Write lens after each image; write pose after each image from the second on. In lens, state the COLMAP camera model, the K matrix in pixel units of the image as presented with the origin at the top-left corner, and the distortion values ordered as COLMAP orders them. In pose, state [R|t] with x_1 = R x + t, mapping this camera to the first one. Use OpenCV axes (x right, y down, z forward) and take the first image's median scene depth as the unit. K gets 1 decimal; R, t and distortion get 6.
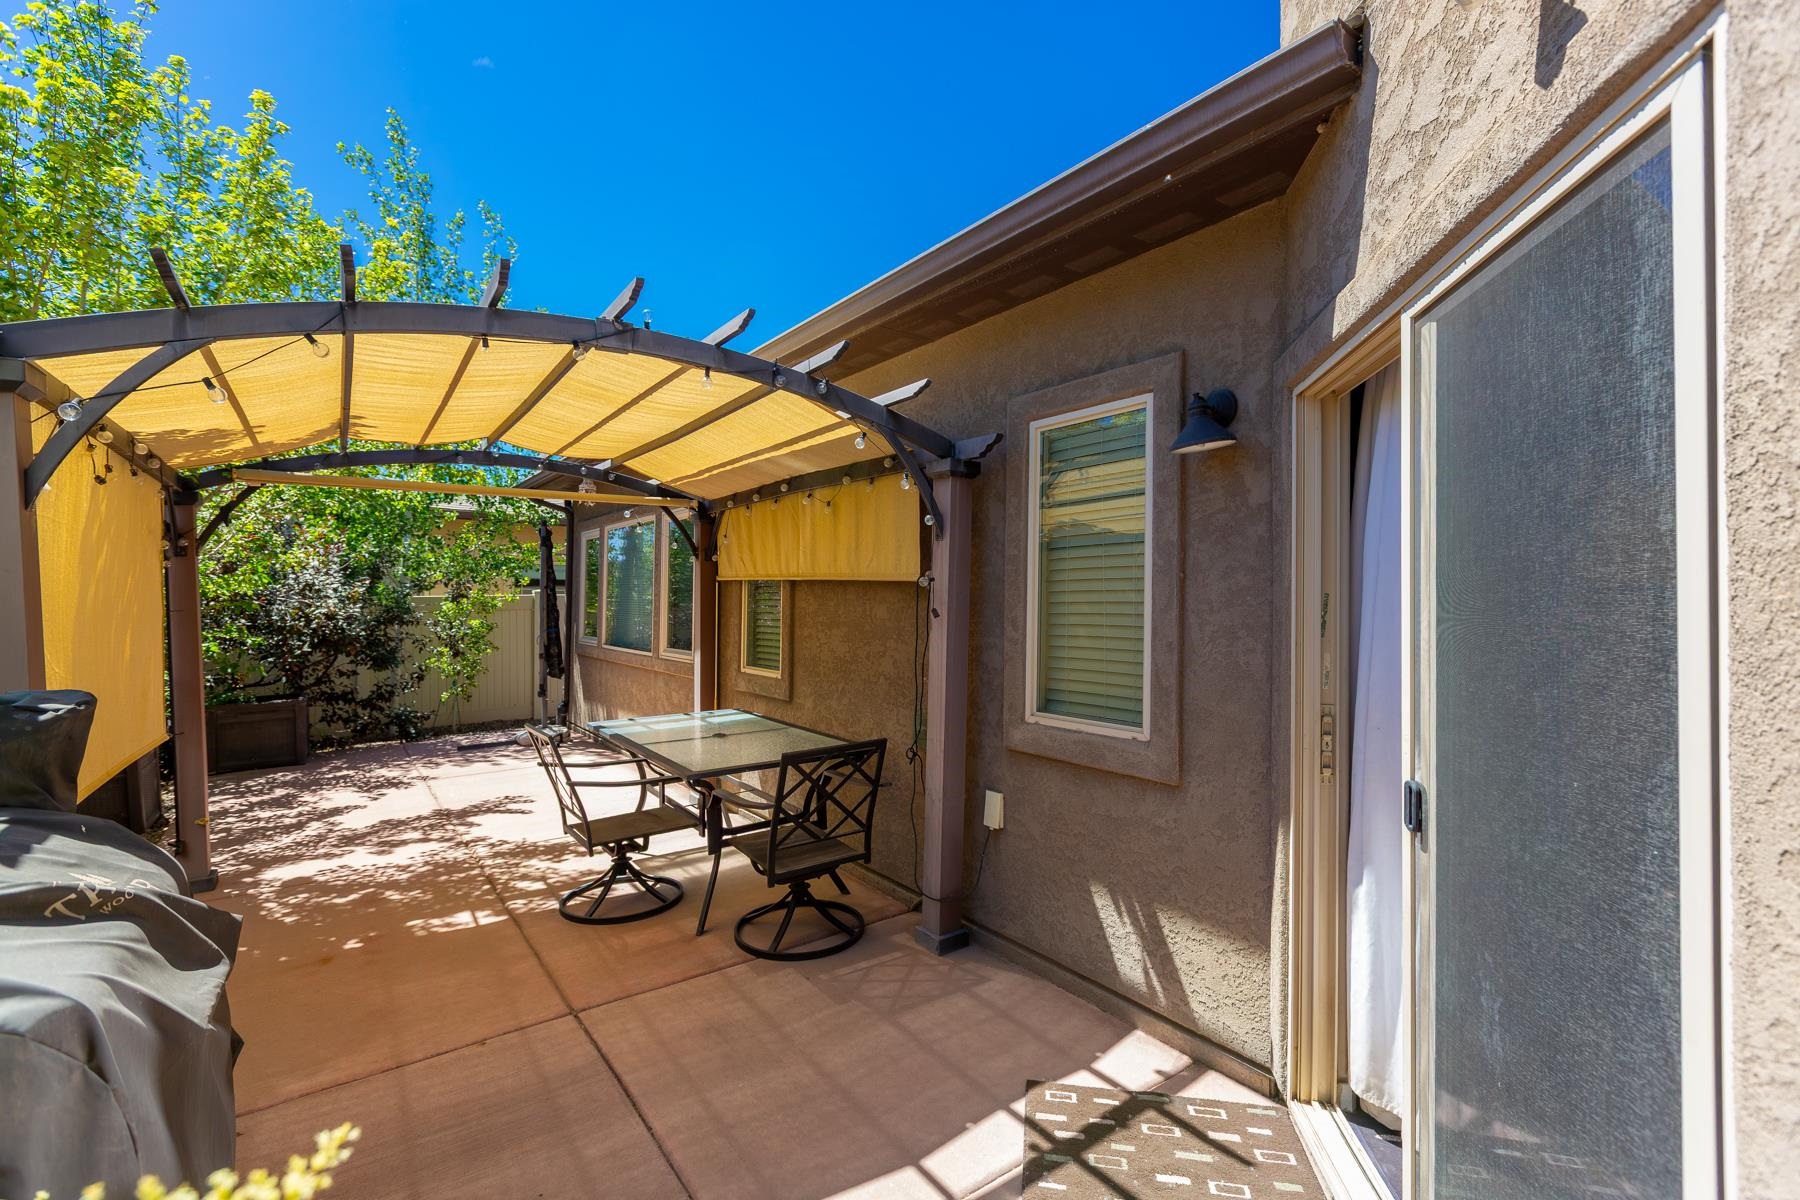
lens RADIAL K [[813.1, 0, 903.8], [0, 813.1, 591.8], [0, 0, 1]] dist [0.004807, 0.000274]
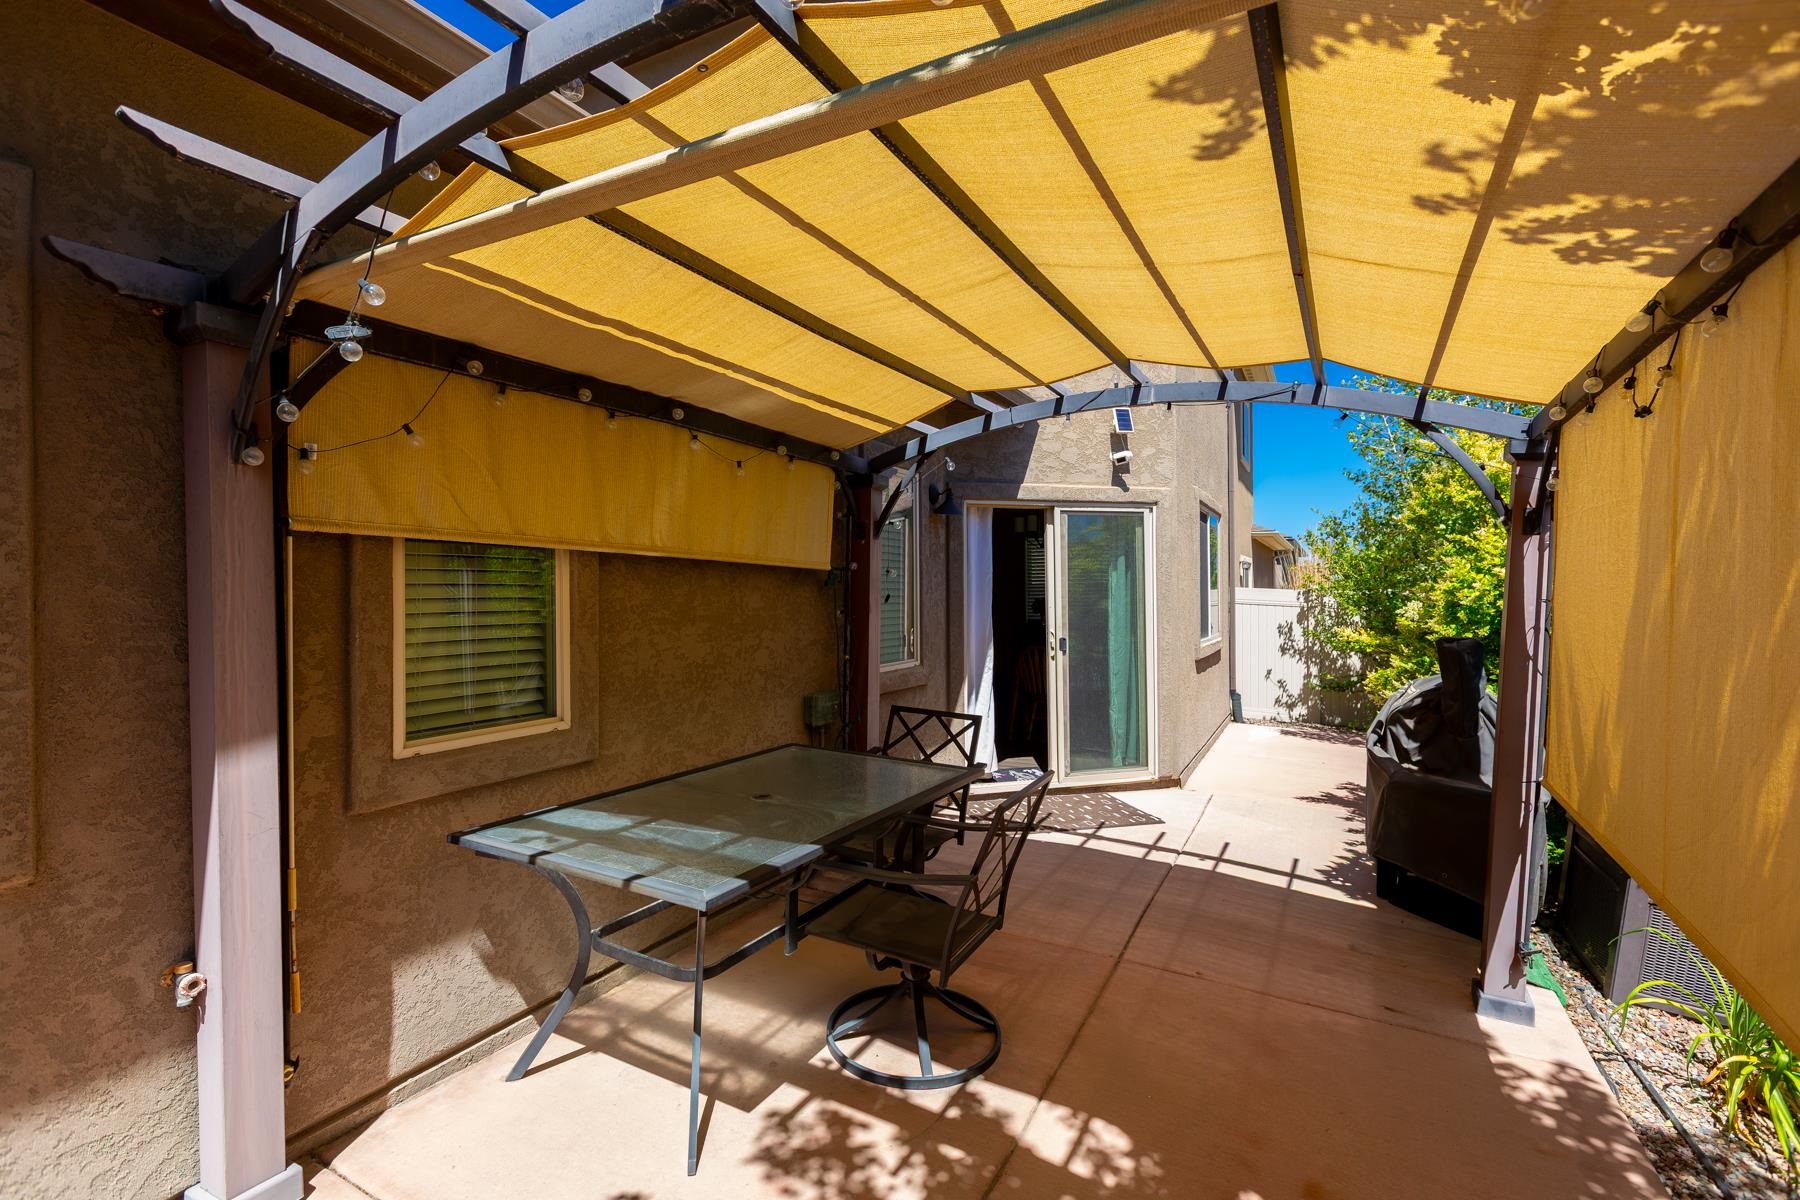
lens RADIAL K [[813.1, 0, 903.8], [0, 813.1, 591.8], [0, 0, 1]] dist [0.004807, 0.000274]
pose [[-0.442681, -0.006981, 0.896652, -0.843647], [-0.011500, 0.999932, 0.002107, 0.010920], [-0.896605, -0.009379, -0.442732, 1.172288]]
